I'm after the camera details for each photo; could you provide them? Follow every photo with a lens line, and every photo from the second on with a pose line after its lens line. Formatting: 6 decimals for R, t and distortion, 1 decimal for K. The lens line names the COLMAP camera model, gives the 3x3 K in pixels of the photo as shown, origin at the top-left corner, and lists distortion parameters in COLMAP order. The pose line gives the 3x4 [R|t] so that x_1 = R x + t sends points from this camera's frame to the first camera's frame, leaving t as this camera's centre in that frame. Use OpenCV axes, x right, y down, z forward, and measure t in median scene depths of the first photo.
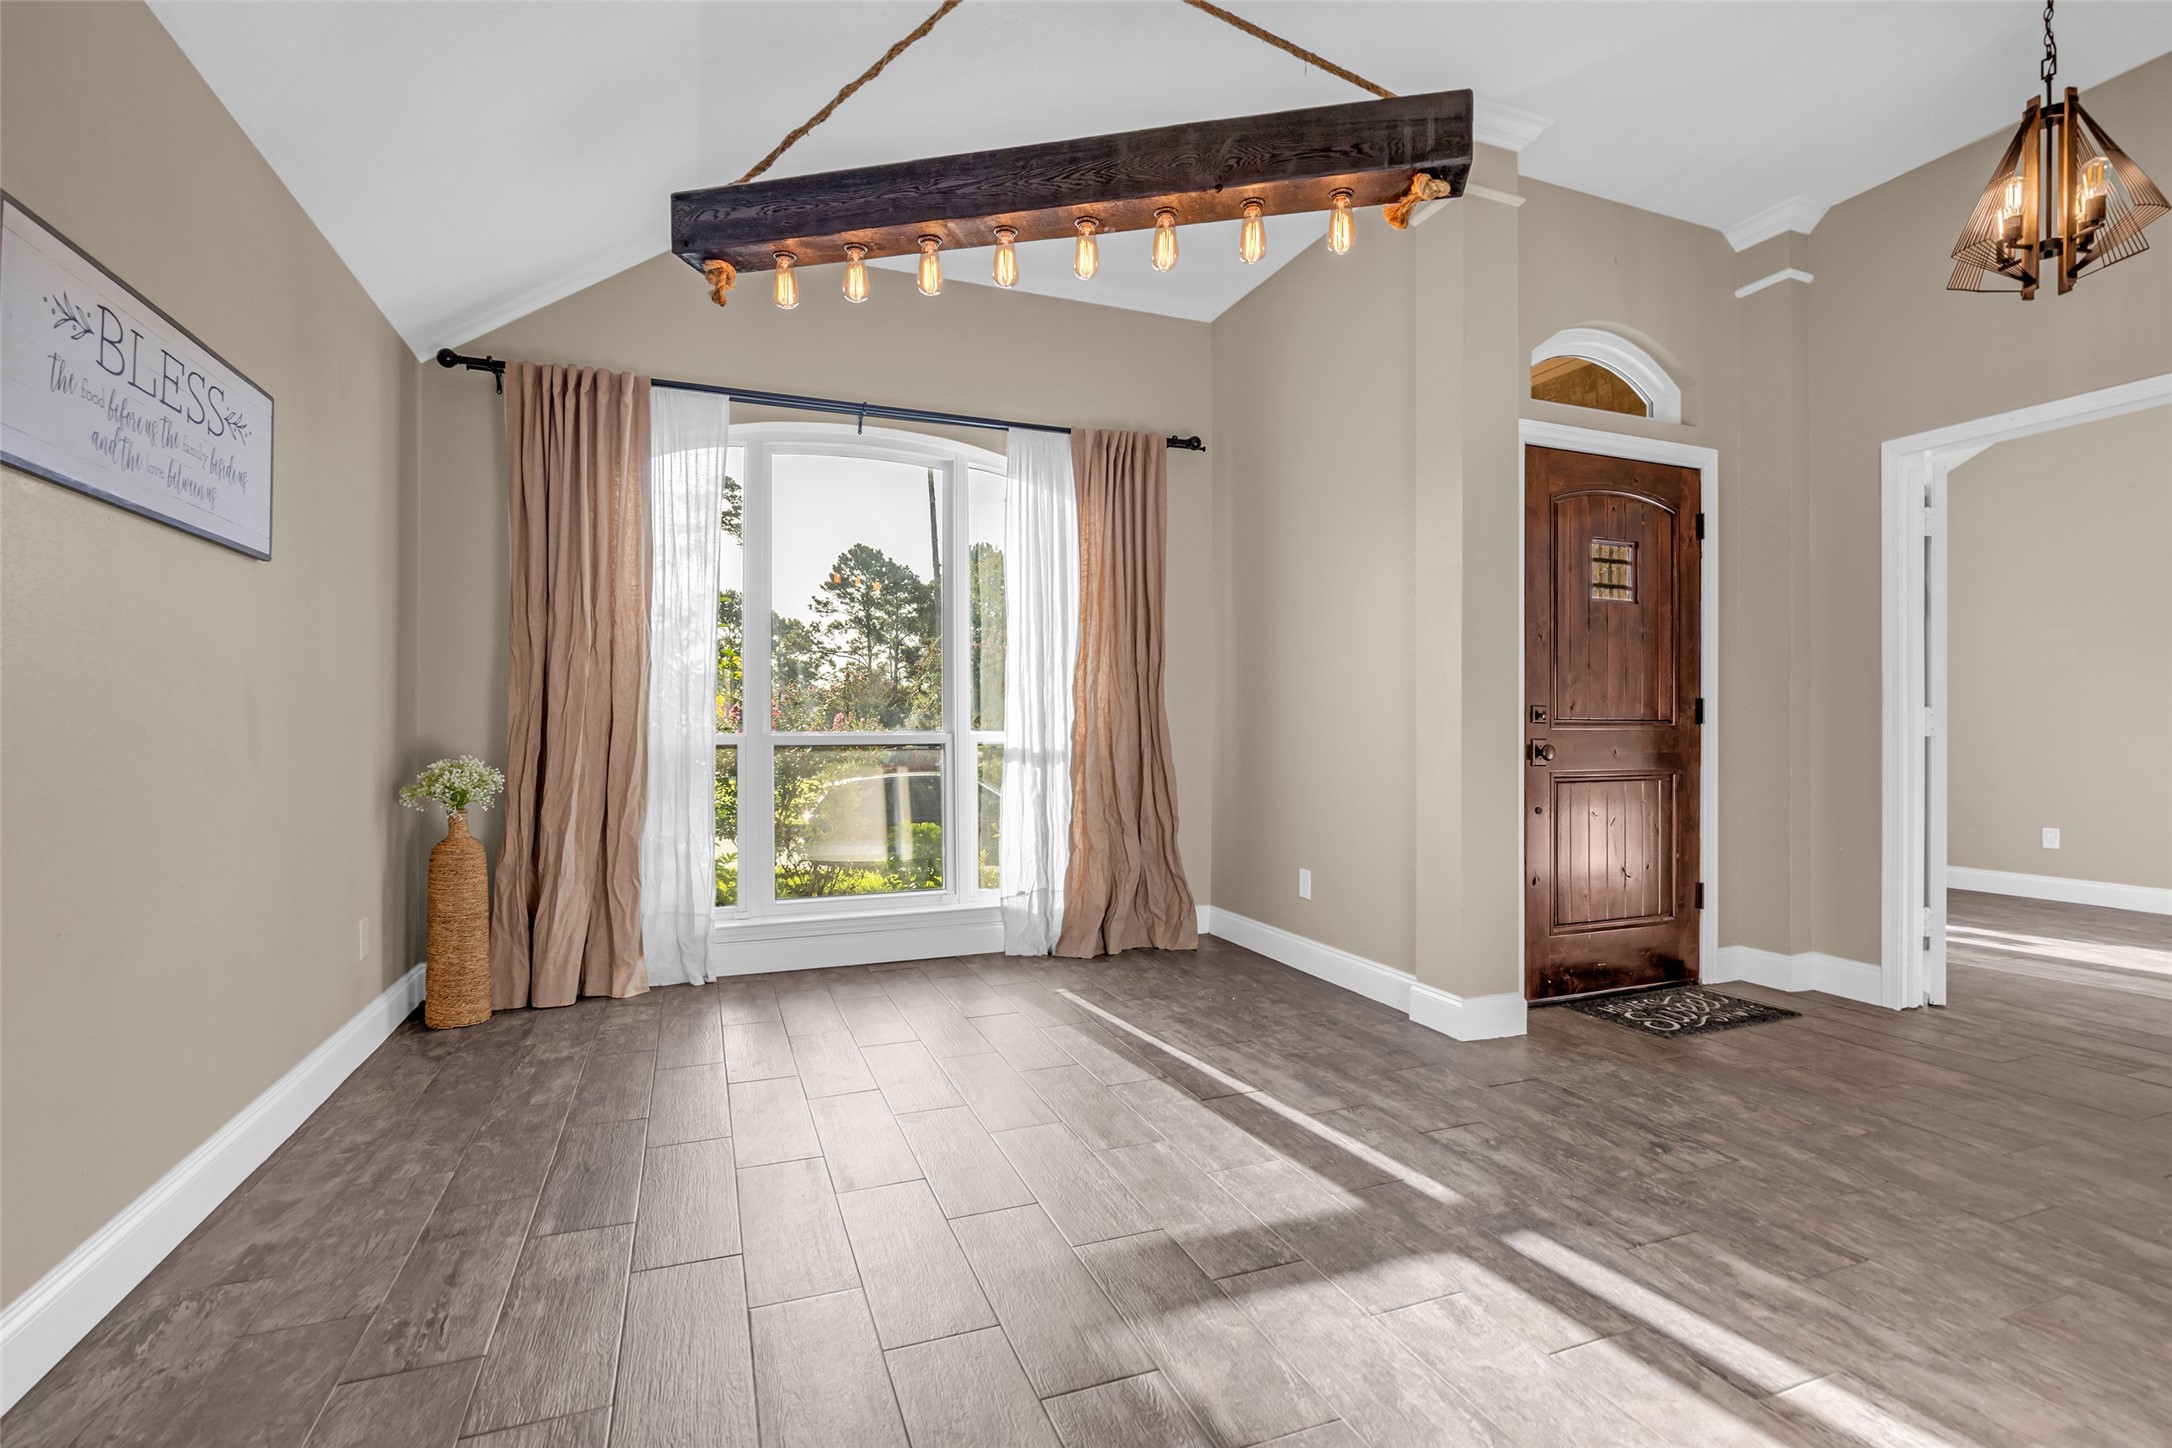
lens RADIAL K [[1002.3, 0, 1096.6], [0, 1002.3, 727.4], [0, 0, 1]] dist [-0.017115, 0.004360]
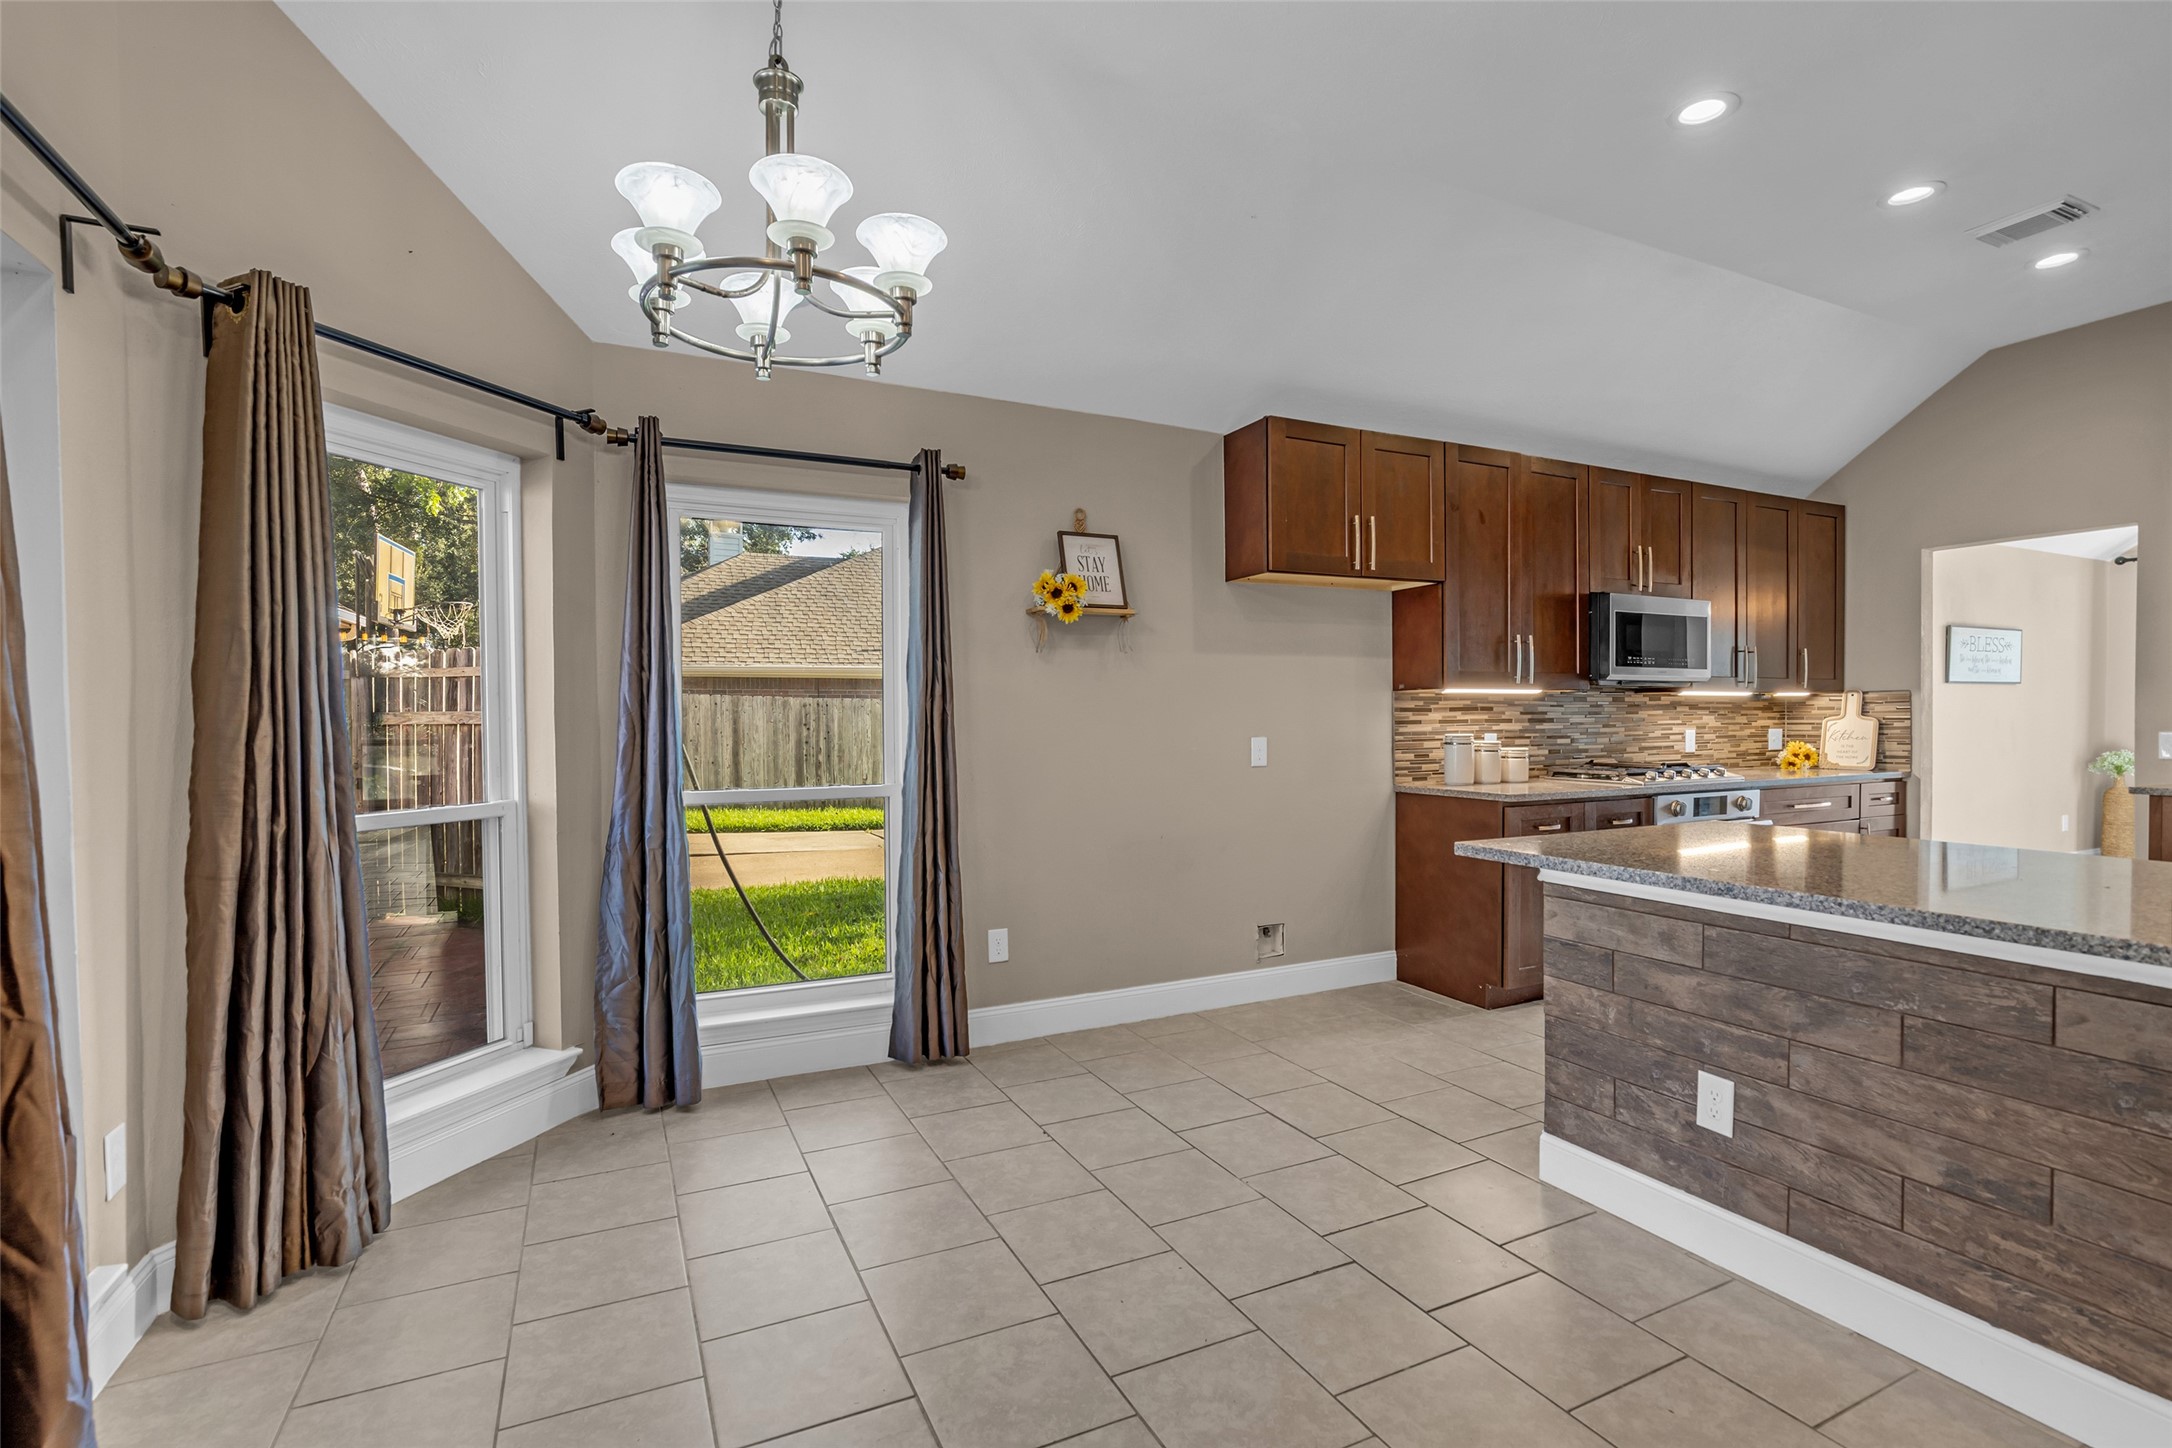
lens RADIAL K [[1002.3, 0, 1093.8], [0, 1002.3, 740.7], [0, 0, 1]] dist [-0.017115, 0.004360]
pose [[0.076644, 0.023464, -0.996782, 1.269769], [0.008516, 0.999671, 0.024187, -0.059556], [0.997022, -0.010342, 0.076419, -1.324959]]
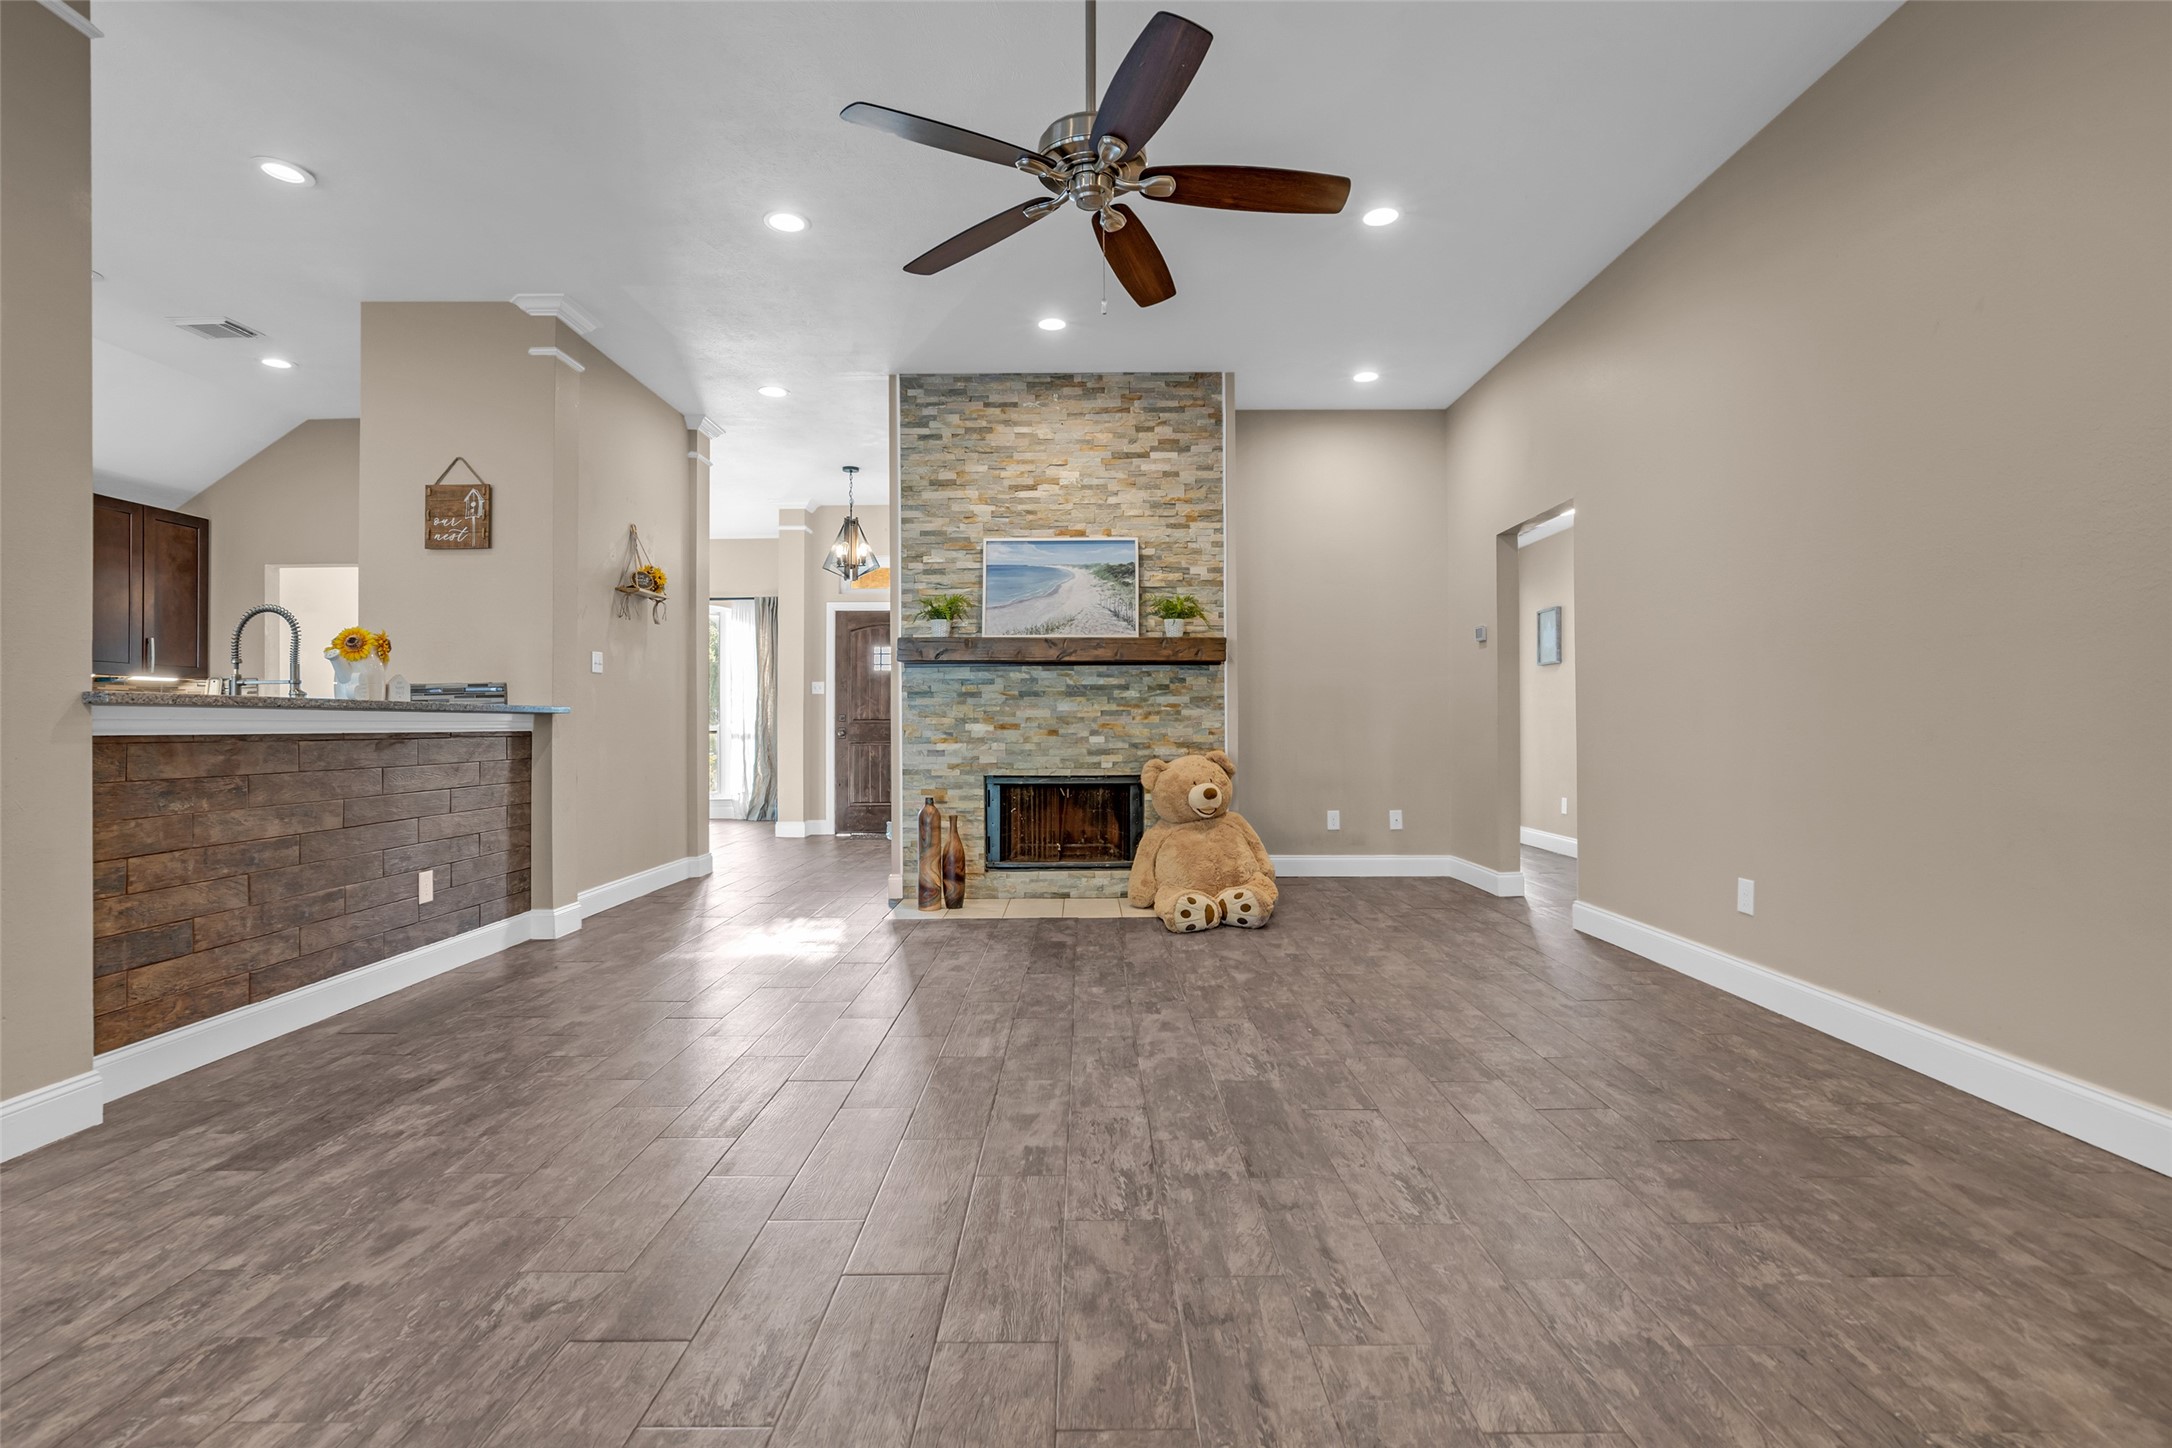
lens RADIAL K [[1002.3, 0, 1076.3], [0, 1002.3, 709.7], [0, 0, 1]] dist [-0.017115, 0.004360]
pose [[0.926110, -0.009632, -0.377130, 1.926789], [0.005279, 0.999907, -0.012573, -0.003406], [0.377216, 0.009653, 0.926075, -1.117342]]
